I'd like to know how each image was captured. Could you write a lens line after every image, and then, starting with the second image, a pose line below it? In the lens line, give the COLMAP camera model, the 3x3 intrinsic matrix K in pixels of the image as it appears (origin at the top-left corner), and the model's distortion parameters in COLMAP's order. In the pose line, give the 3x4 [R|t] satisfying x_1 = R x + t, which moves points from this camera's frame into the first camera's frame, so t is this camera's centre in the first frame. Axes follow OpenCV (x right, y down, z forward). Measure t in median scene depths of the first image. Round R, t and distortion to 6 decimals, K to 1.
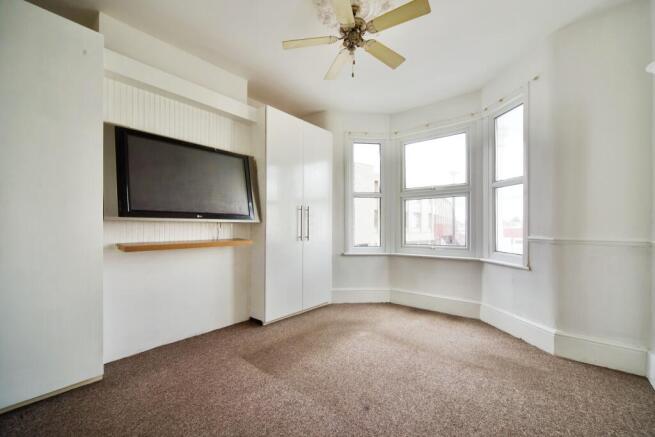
lens RADIAL K [[233.6, 0, 327.2], [0, 233.6, 230.9], [0, 0, 1]] dist [-0.000681, 0.000029]
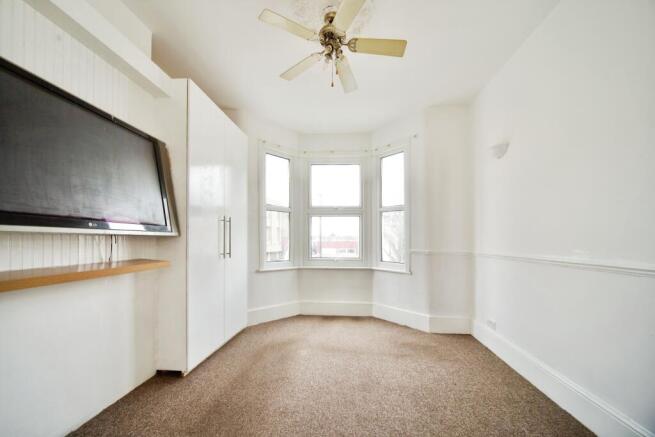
lens RADIAL K [[223.3, 0, 327.3], [0, 223.3, 242.8], [0, 0, 1]] dist [0.000738, 0.000042]
pose [[0.843831, 0.002545, 0.536604, -0.217017], [0.000210, 0.999987, -0.005073, -0.008866], [-0.536610, 0.004393, 0.843819, 0.132937]]
